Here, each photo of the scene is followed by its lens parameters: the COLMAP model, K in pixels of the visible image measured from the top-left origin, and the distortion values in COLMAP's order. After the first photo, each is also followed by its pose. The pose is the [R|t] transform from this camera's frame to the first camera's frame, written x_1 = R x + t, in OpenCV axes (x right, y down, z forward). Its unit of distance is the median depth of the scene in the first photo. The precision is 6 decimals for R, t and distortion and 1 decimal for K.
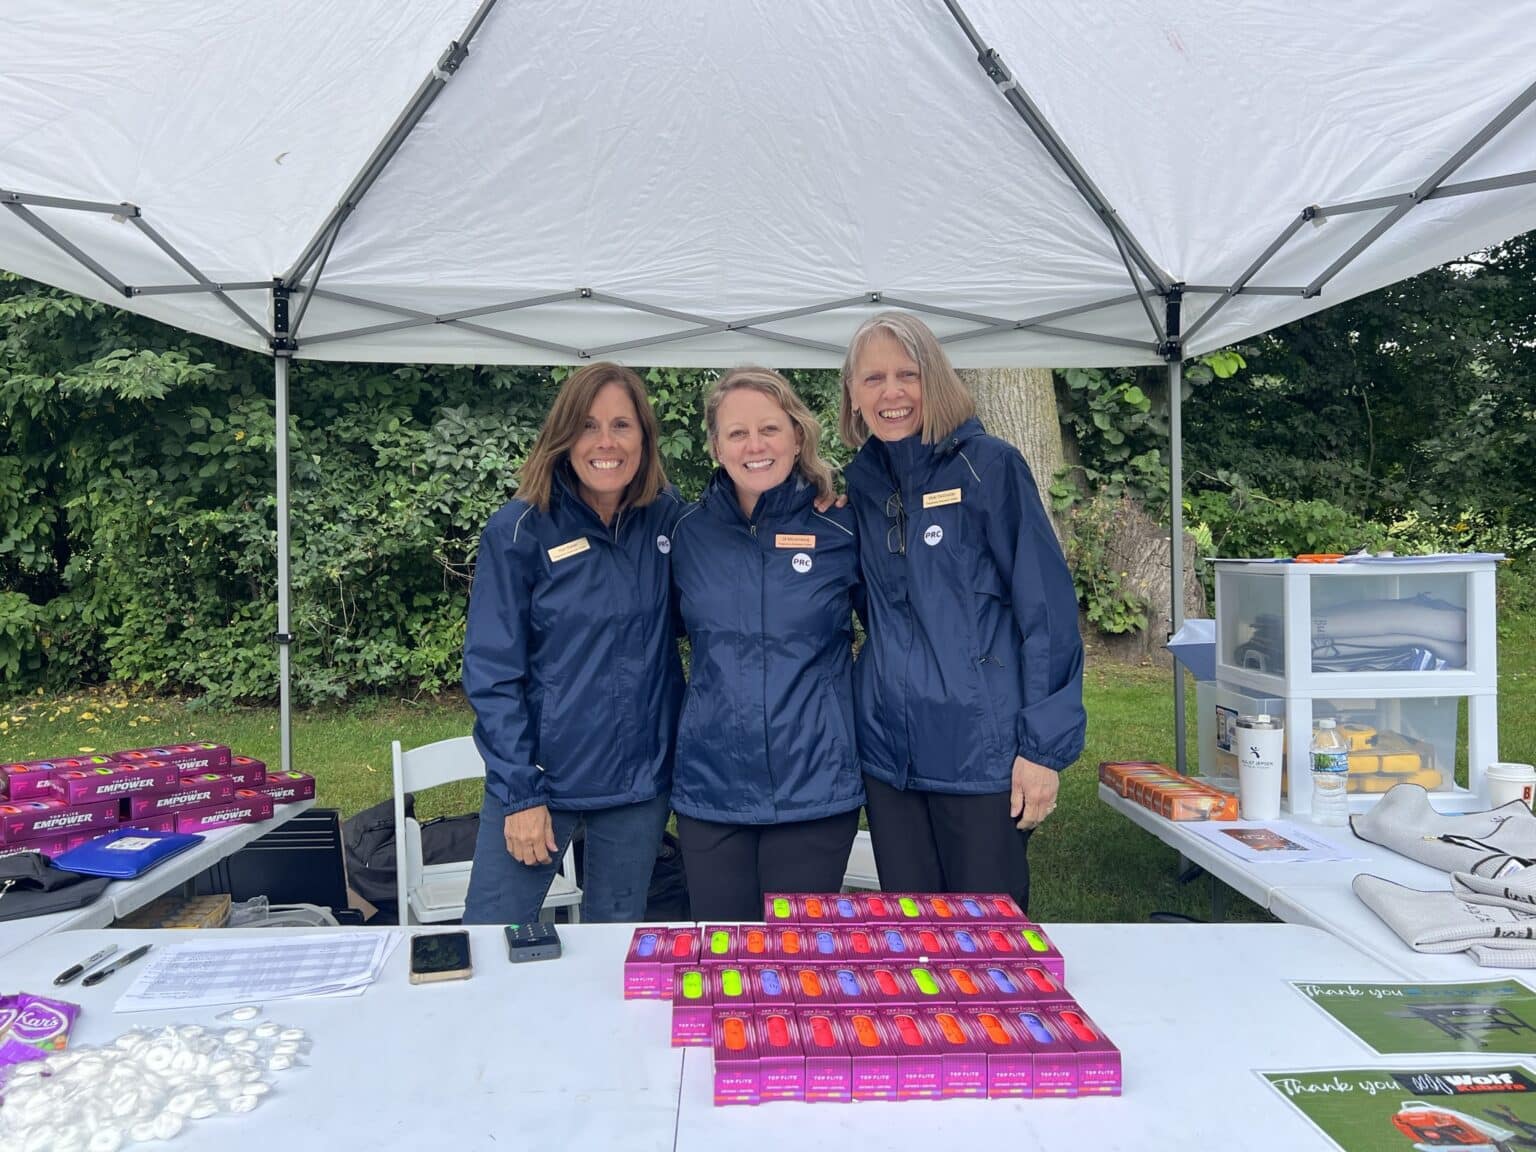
lens RADIAL K [[1159.5, 0, 771.1], [0, 1159.5, 567.4], [0, 0, 1]] dist [0.042470, -0.016477]
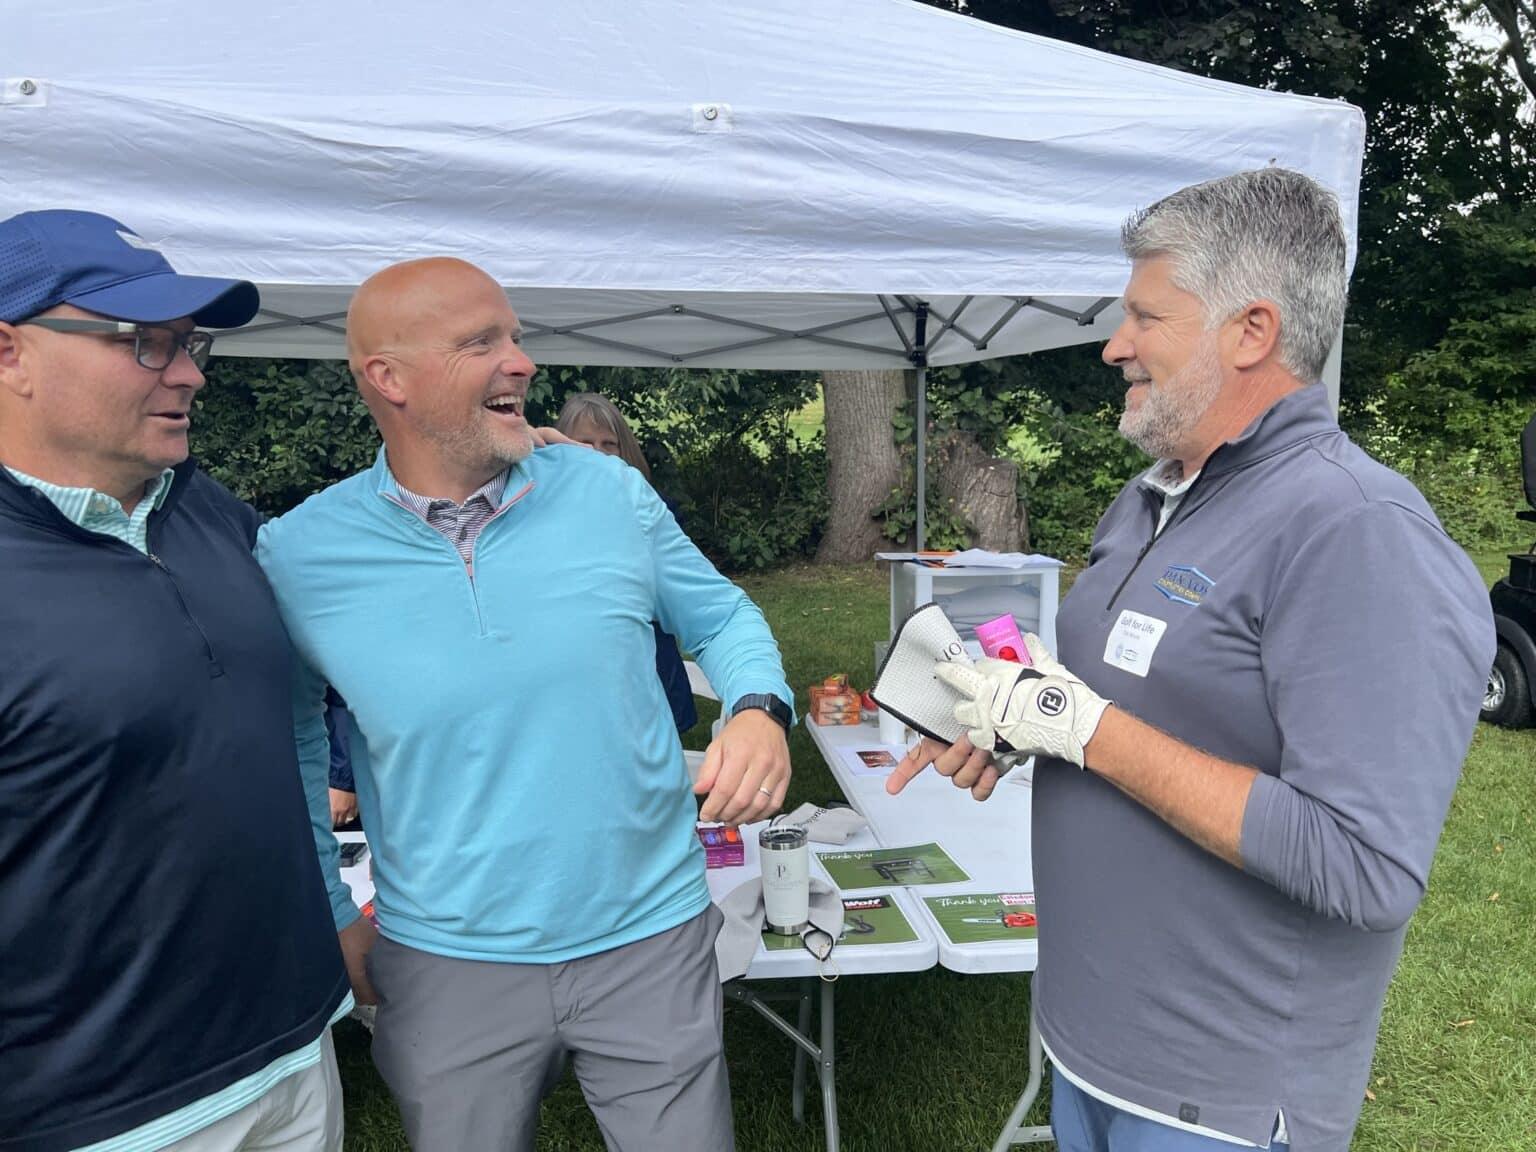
lens RADIAL K [[1159.5, 0, 769.2], [0, 1159.5, 585.7], [0, 0, 1]] dist [0.042470, -0.016477]
pose [[0.996932, -0.001268, 0.078267, 0.055479], [-0.007661, 0.993488, 0.113679, -0.052513], [-0.077902, -0.113930, 0.990430, -0.144421]]
